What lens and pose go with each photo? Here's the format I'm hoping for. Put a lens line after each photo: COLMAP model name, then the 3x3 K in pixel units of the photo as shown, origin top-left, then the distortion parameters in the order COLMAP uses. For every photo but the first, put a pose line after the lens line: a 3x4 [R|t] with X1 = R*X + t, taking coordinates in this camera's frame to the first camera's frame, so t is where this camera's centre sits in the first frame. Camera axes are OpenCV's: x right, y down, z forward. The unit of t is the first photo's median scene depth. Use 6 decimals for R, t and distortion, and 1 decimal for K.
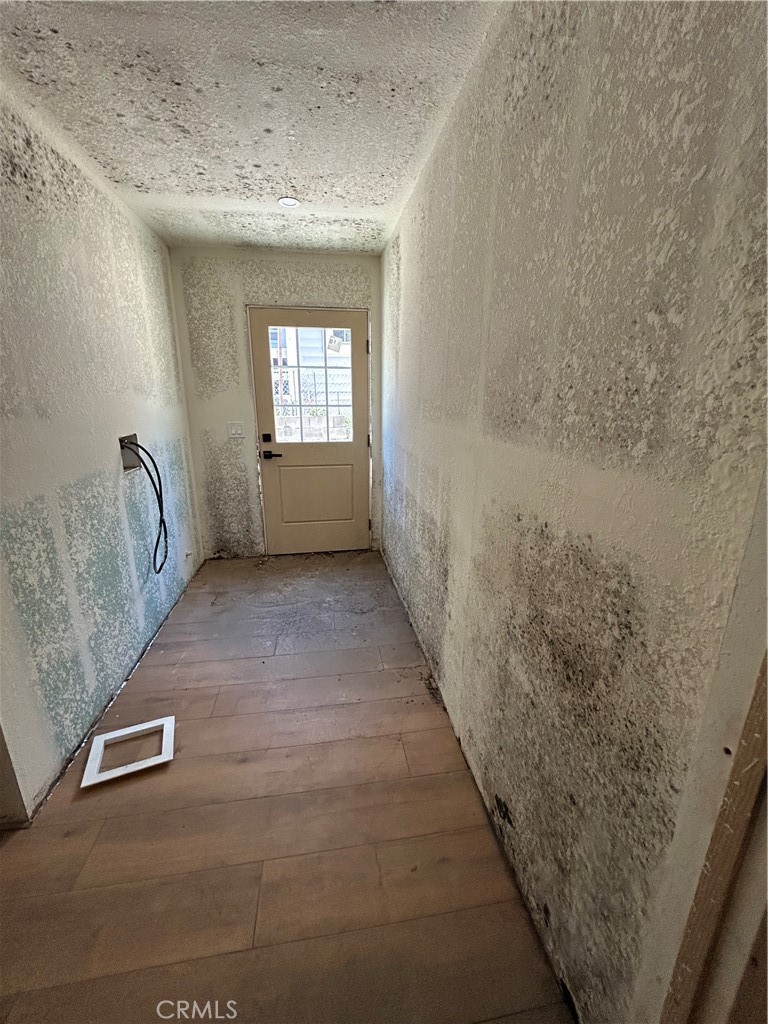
lens RADIAL K [[412.0, 0, 383.5], [0, 412.0, 511.3], [0, 0, 1]] dist [-0.000877, 0.000605]
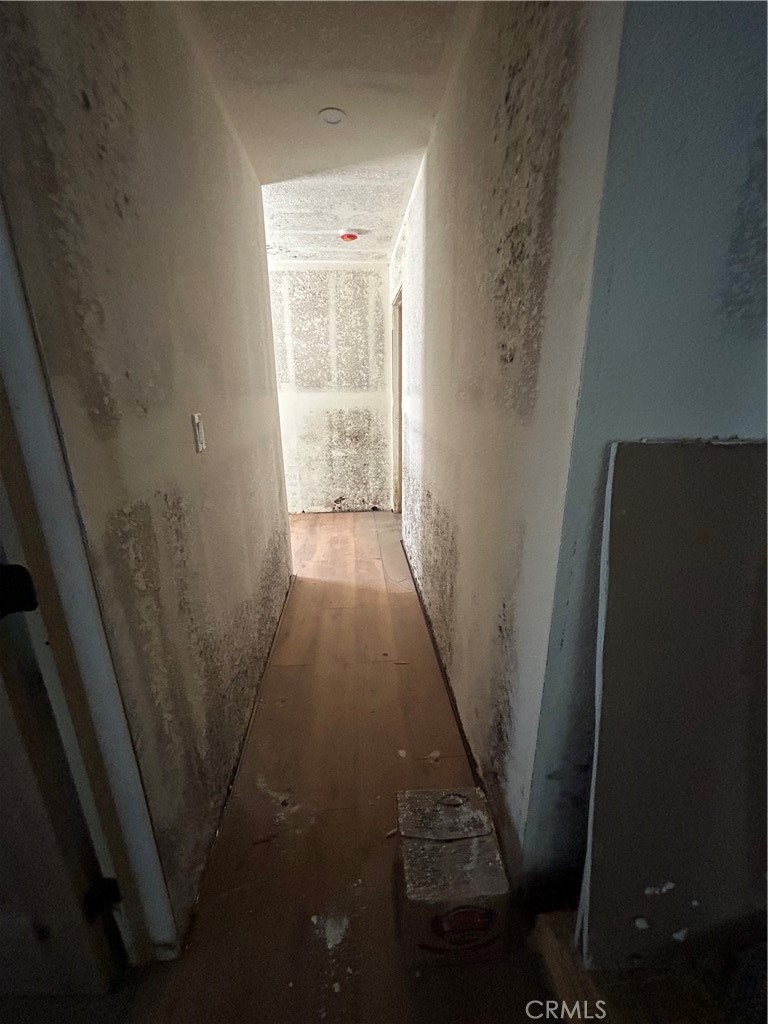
lens RADIAL K [[412.0, 0, 383.7], [0, 412.0, 508.1], [0, 0, 1]] dist [-0.000877, 0.000605]
pose [[0.079173, -0.291954, 0.953150, -4.830650], [0.278988, 0.924432, 0.259983, -0.014042], [-0.957025, 0.245334, 0.154642, 0.206582]]
